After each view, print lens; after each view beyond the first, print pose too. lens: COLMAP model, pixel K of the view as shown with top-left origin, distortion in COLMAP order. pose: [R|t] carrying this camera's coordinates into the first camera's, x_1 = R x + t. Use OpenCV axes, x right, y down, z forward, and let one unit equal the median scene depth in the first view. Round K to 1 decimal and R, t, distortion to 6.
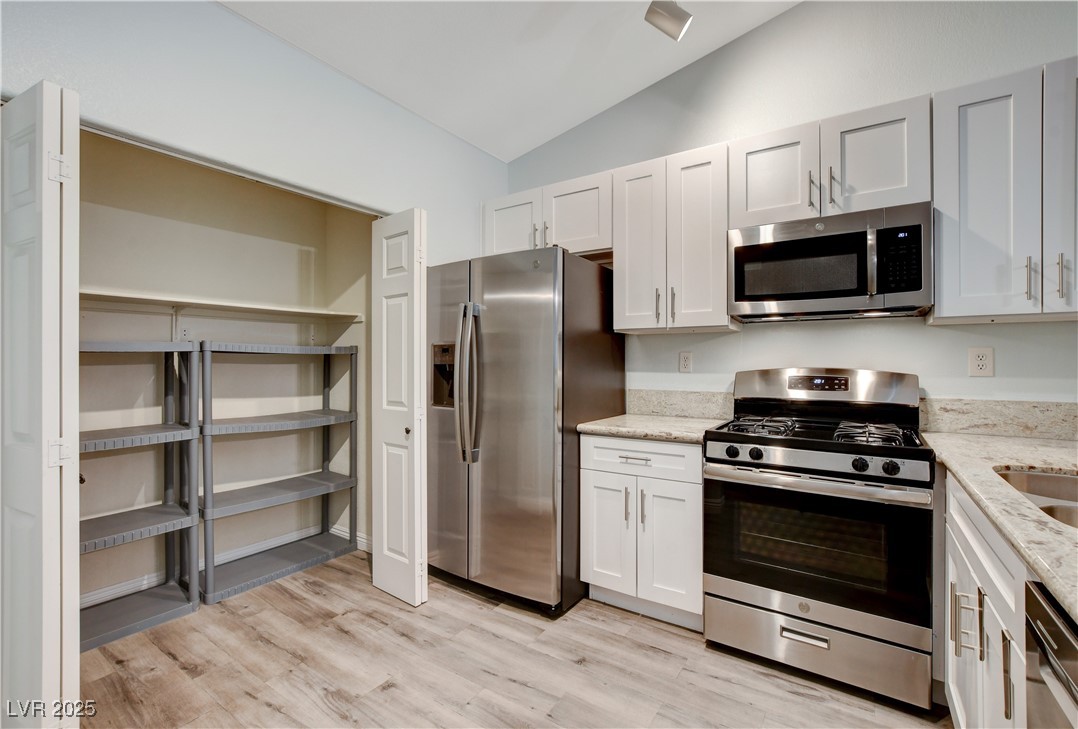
lens RADIAL K [[487.6, 0, 539.0], [0, 487.6, 364.5], [0, 0, 1]] dist [-0.000955, -0.000140]
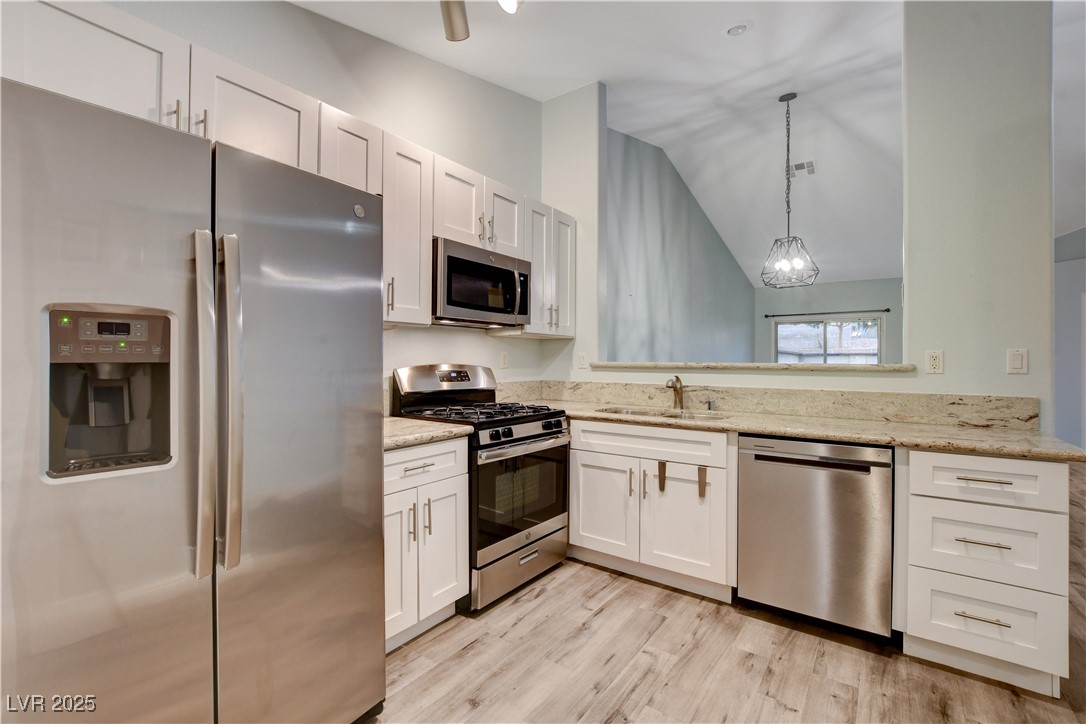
lens RADIAL K [[475.0, 0, 543.0], [0, 475.0, 362.0], [0, 0, 1]] dist [-0.018924, 0.003045]
pose [[0.032469, -0.003028, 0.999468, -0.720158], [-0.000591, 0.999995, 0.003049, -0.002375], [-0.999473, -0.000690, 0.032467, 0.818316]]
